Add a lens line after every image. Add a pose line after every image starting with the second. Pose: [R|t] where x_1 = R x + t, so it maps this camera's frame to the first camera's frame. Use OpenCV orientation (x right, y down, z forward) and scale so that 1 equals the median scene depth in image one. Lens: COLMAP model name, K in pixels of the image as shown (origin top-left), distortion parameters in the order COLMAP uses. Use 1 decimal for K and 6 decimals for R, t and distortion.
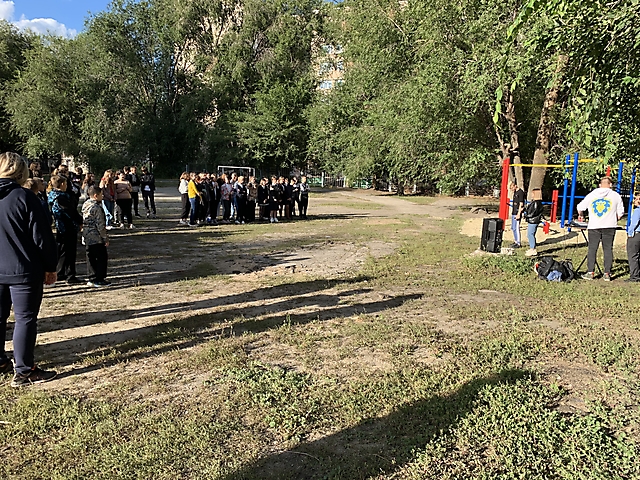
lens RADIAL K [[479.9, 0, 334.2], [0, 479.9, 247.7], [0, 0, 1]] dist [0.021768, -0.025614]
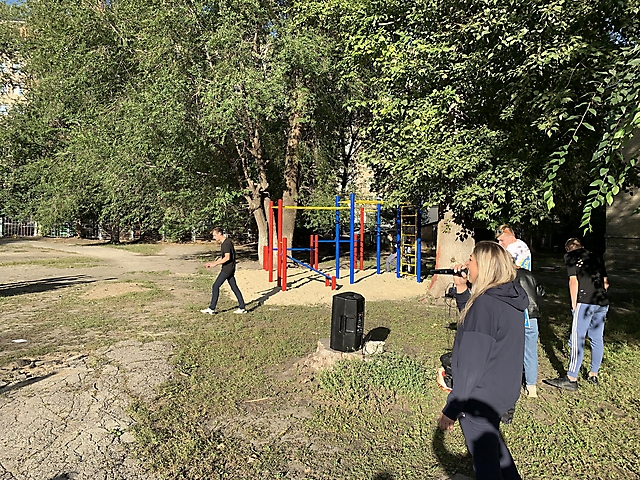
lens RADIAL K [[479.9, 0, 318.4], [0, 479.9, 245.4], [0, 0, 1]] dist [0.021768, -0.025614]
pose [[0.847861, -0.044408, 0.528355, -0.005597], [0.092943, 0.993505, -0.065643, -0.037263], [-0.522008, 0.104762, 0.846482, 0.219640]]
